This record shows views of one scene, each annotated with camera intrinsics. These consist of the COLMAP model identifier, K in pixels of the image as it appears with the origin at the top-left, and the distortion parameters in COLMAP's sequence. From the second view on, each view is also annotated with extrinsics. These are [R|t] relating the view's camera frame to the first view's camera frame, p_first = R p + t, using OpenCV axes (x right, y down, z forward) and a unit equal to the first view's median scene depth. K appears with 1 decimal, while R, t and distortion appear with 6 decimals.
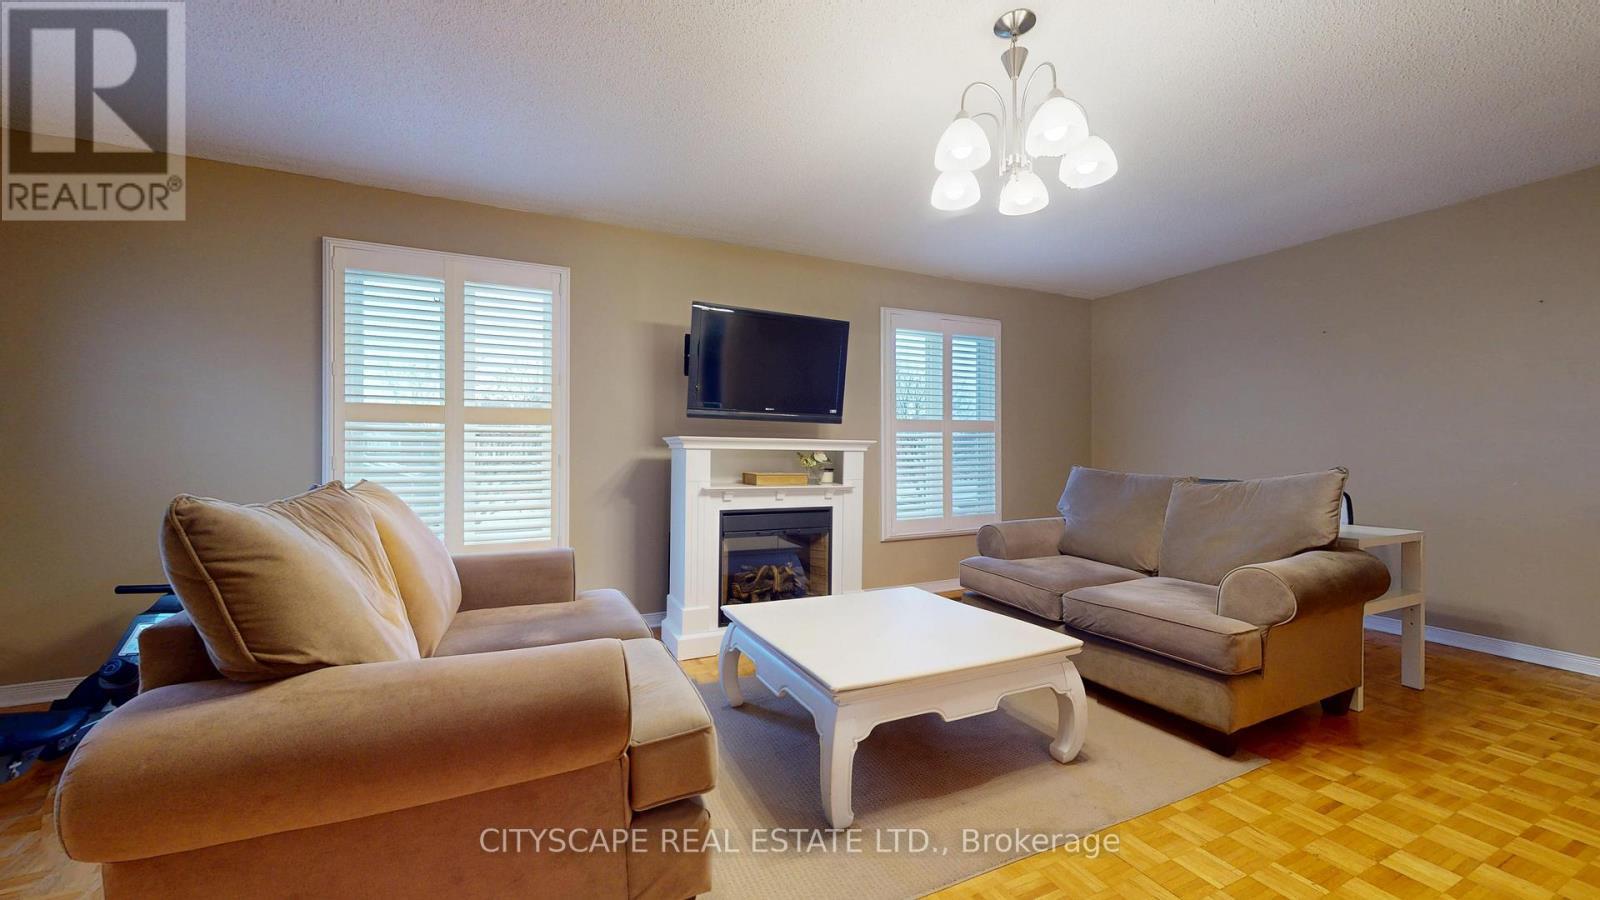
lens RADIAL K [[587.8, 0, 800.0], [0, 587.8, 450.0], [0, 0, 1]] dist [0.001372, 0.000122]
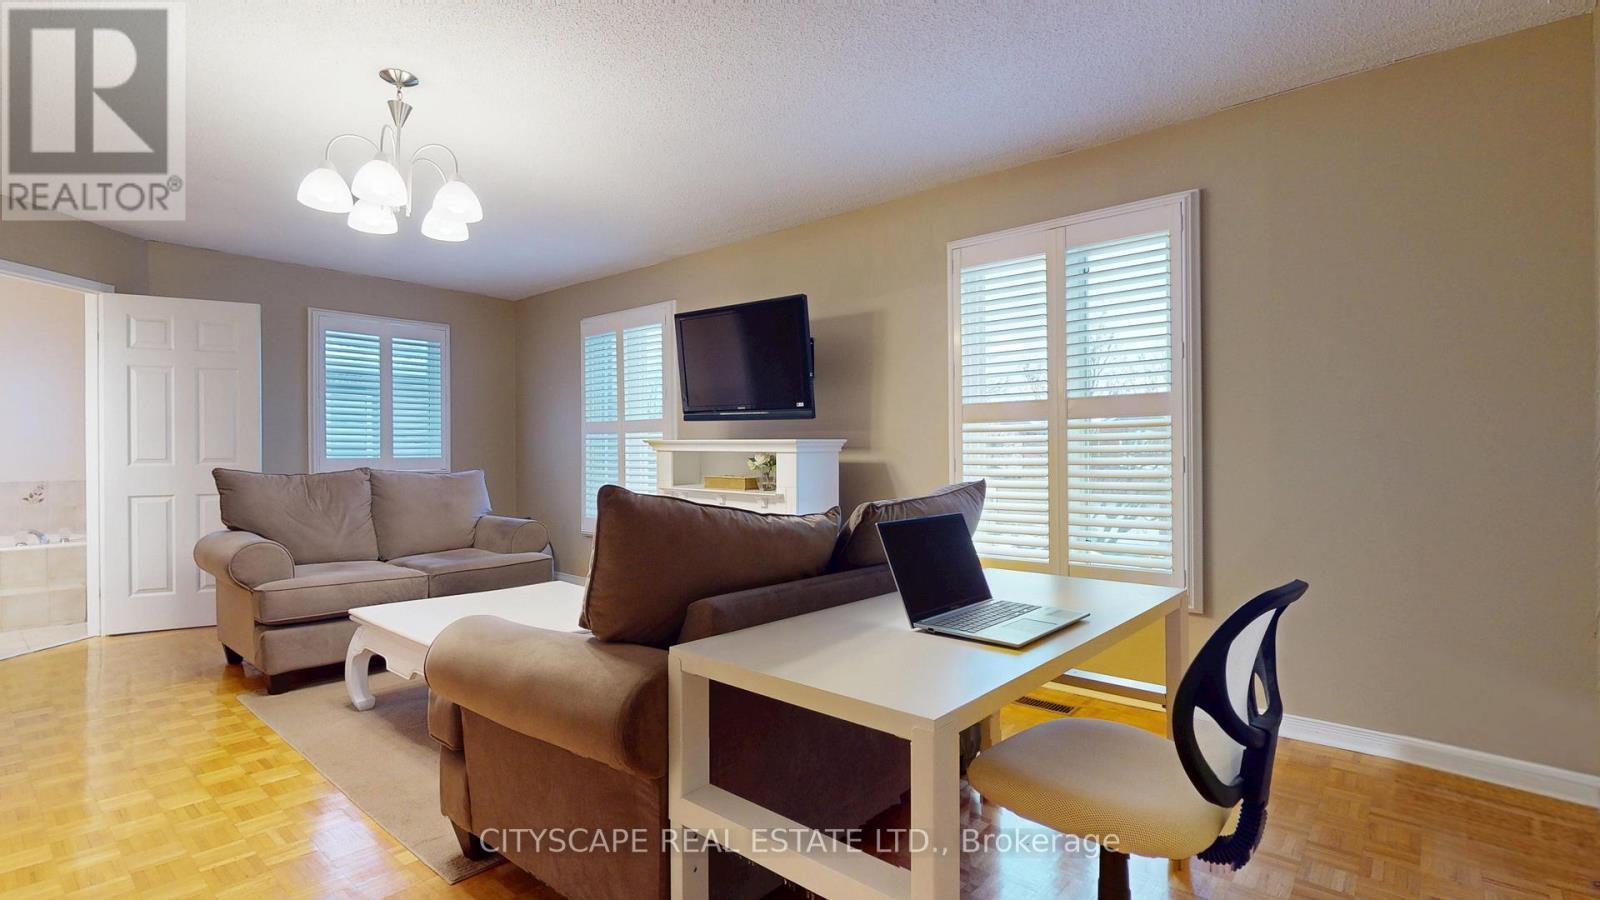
lens RADIAL K [[744.2, 0, 800.0], [0, 744.2, 450.0], [0, 0, 1]] dist [0.003278, 0.000506]
pose [[0.405208, -0.003447, -0.914218, 1.076036], [0.007234, 0.999974, -0.000564, -0.001207], [0.914196, -0.006385, 0.405222, 0.605123]]
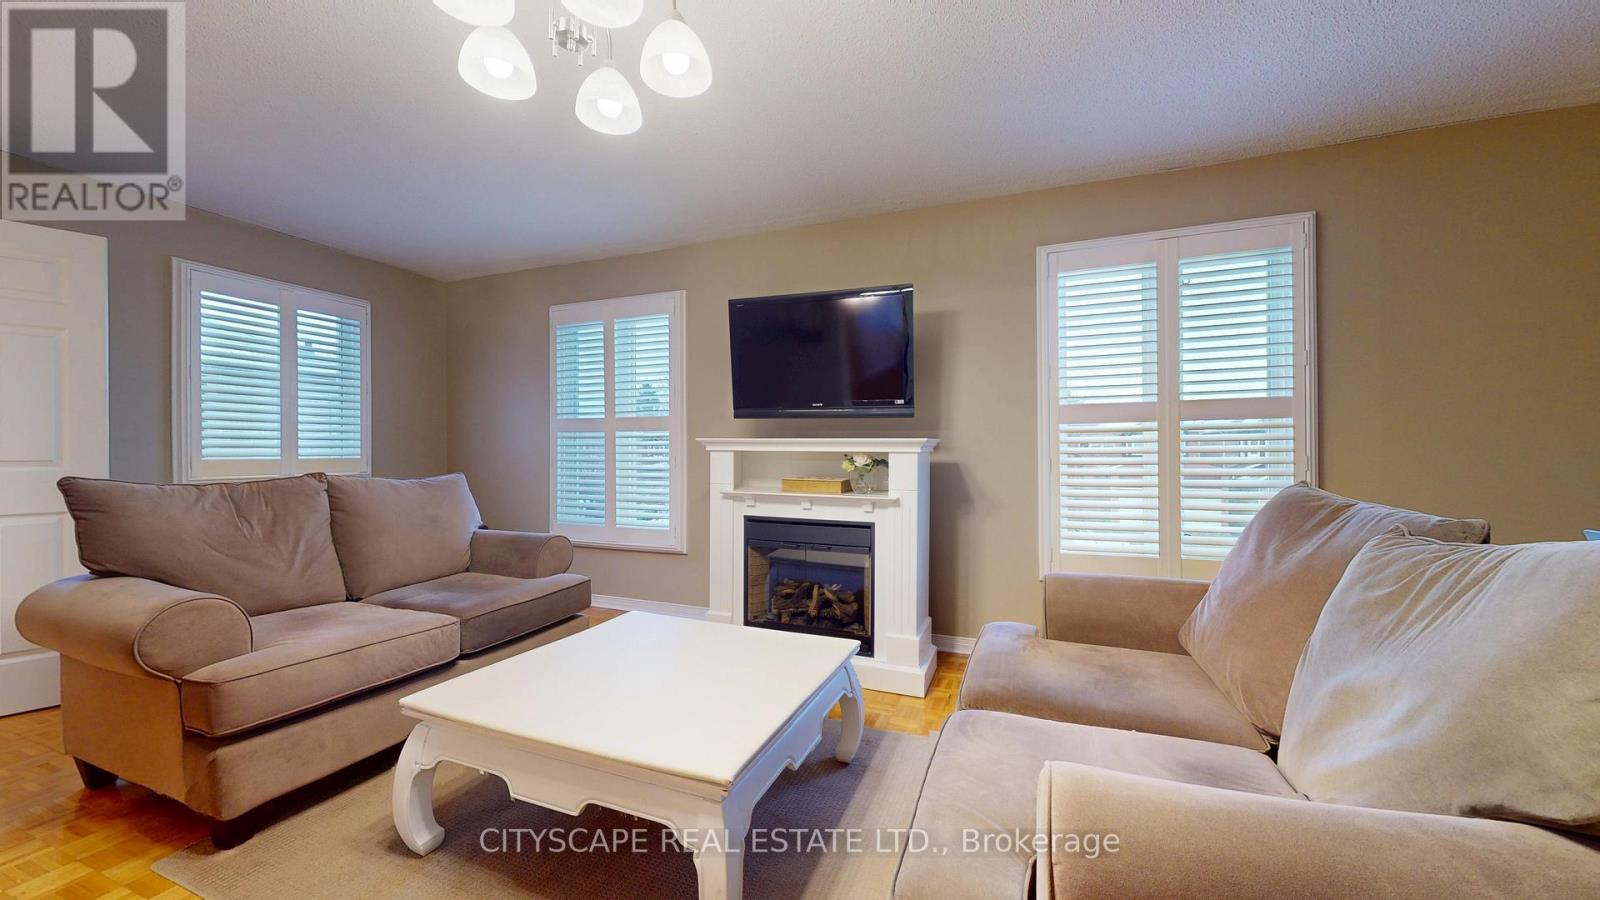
lens RADIAL K [[587.8, 0, 800.0], [0, 587.8, 450.0], [0, 0, 1]] dist [0.001372, 0.000122]
pose [[0.682245, -0.004021, -0.731113, 0.570506], [0.005671, 0.999984, -0.000208, -0.002093], [0.731102, -0.004004, 0.682257, 0.387258]]
